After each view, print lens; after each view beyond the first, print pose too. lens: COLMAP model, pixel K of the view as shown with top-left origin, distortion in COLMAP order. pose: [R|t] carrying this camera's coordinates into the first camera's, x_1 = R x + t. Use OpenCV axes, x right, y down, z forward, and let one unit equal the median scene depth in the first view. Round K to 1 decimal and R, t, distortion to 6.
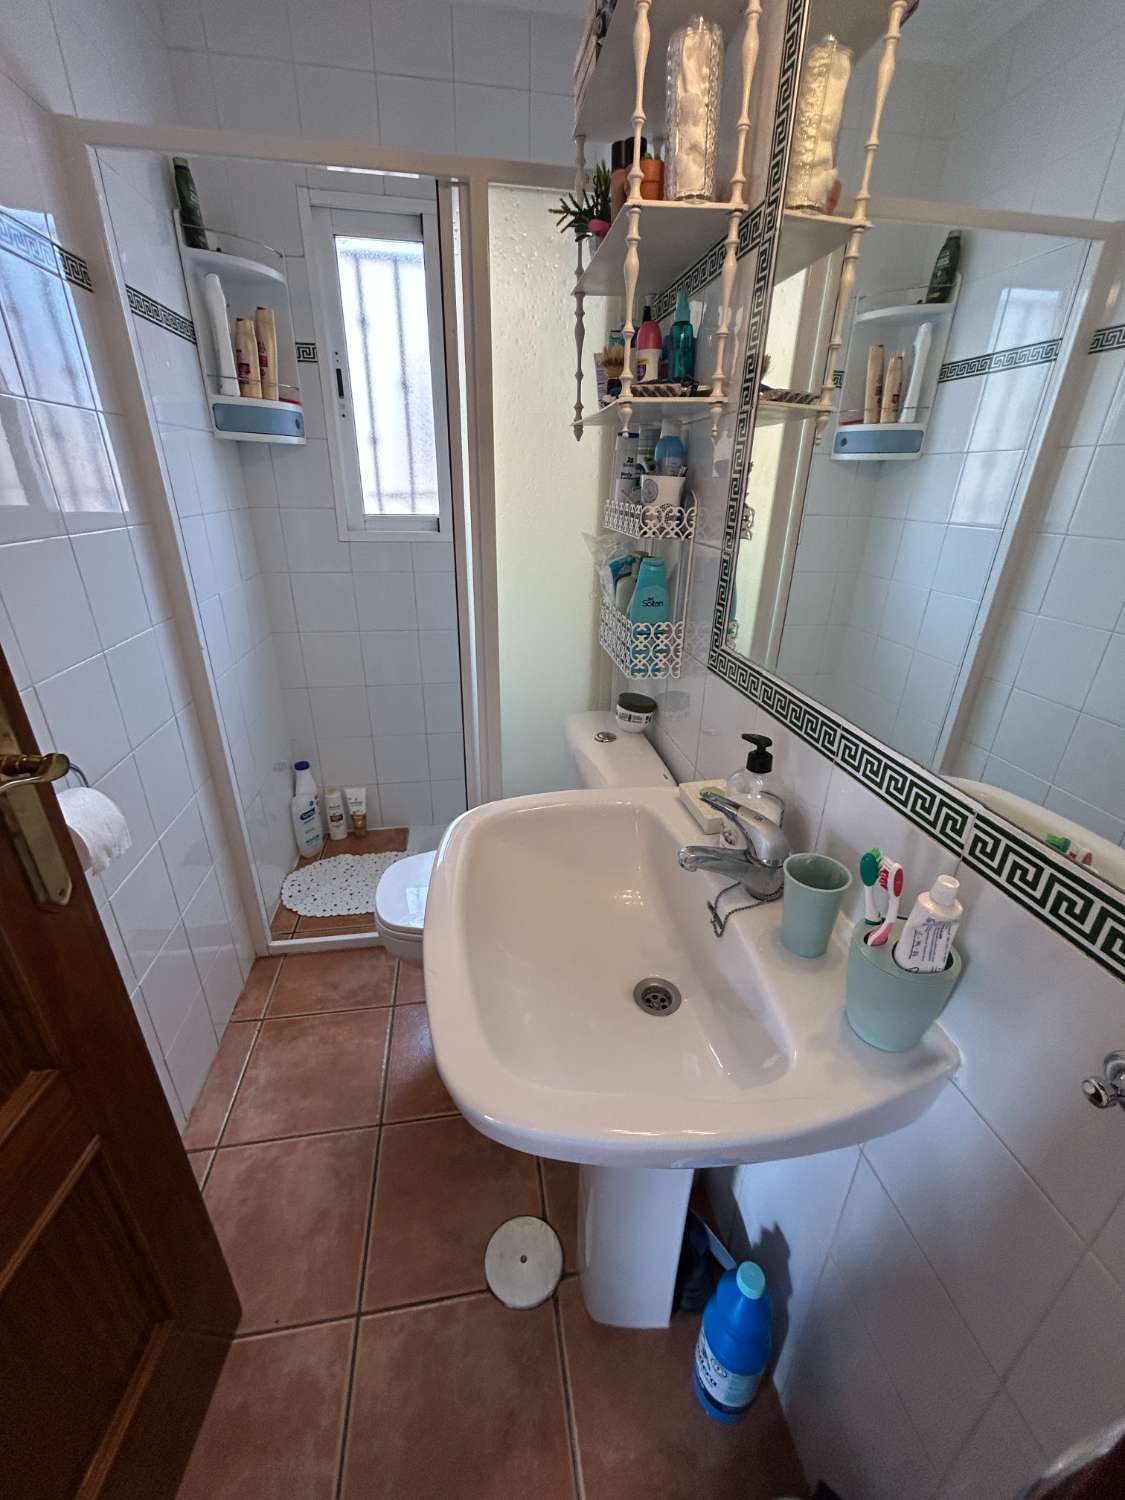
lens RADIAL K [[606.1, 0, 564.7], [0, 606.1, 748.0], [0, 0, 1]] dist [-0.001751, 0.001153]
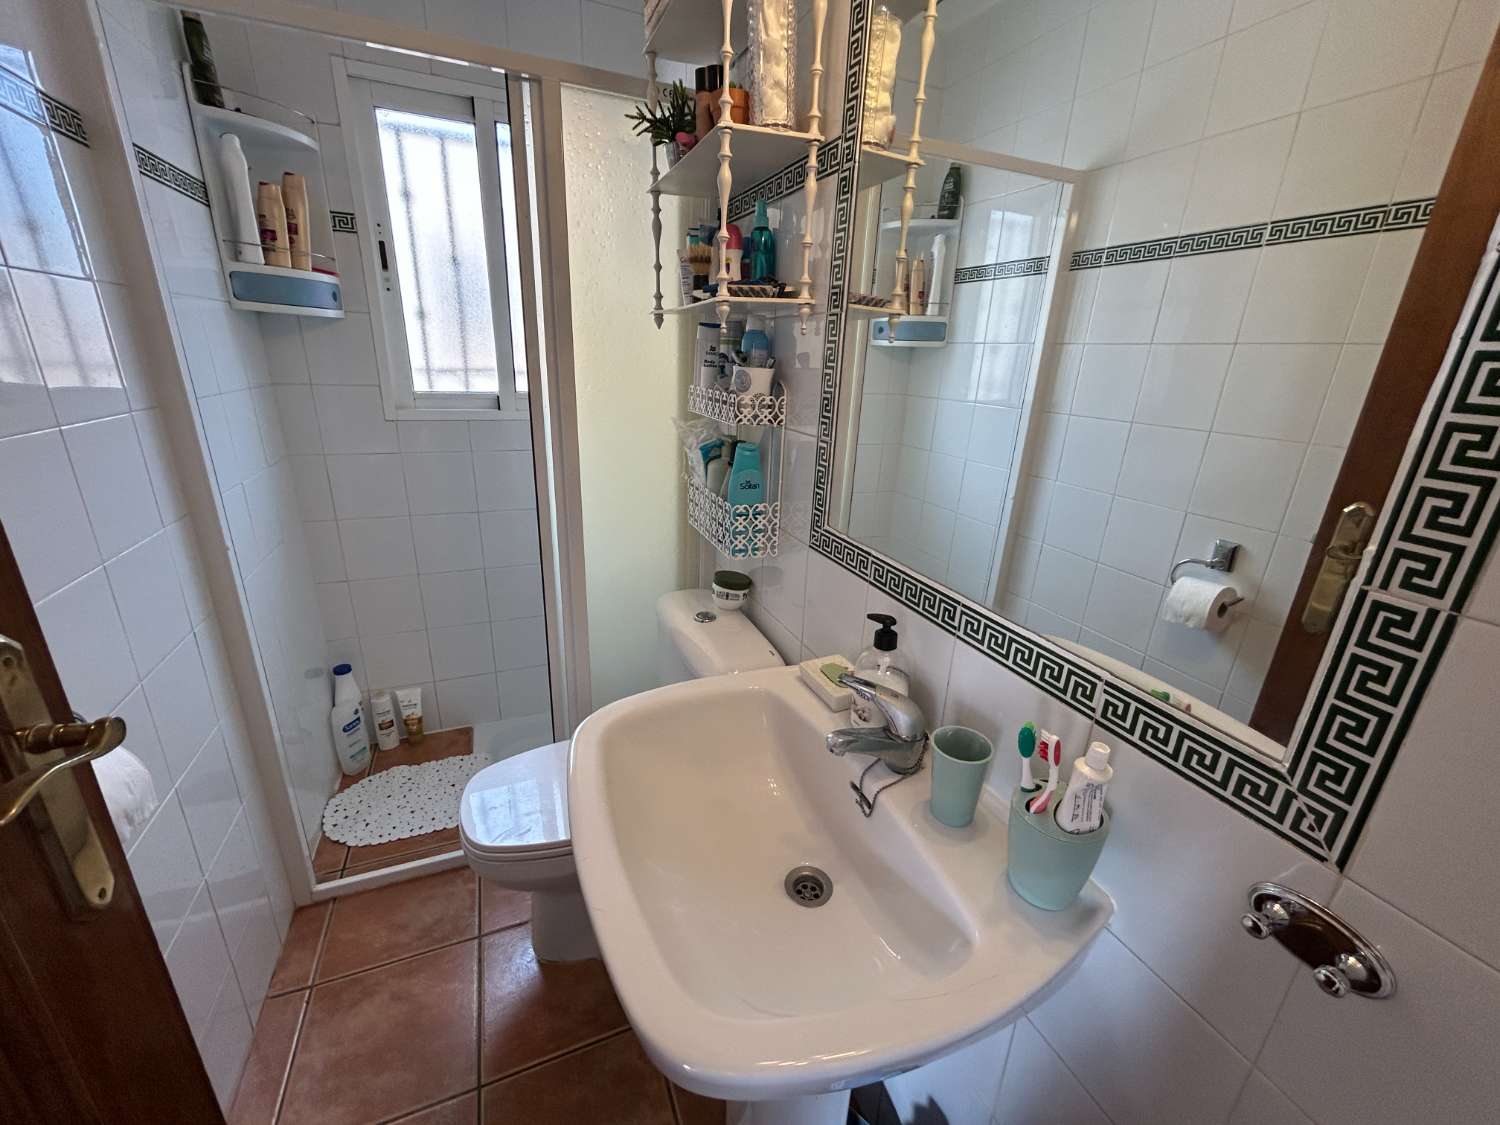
lens RADIAL K [[606.1, 0, 747.3], [0, 606.1, 561.0], [0, 0, 1]] dist [-0.001751, 0.001153]
pose [[0.972483, -0.056881, 0.225925, -0.100700], [0.074801, 0.994628, -0.071558, -0.039320], [-0.220641, 0.086489, 0.971513, 0.012705]]
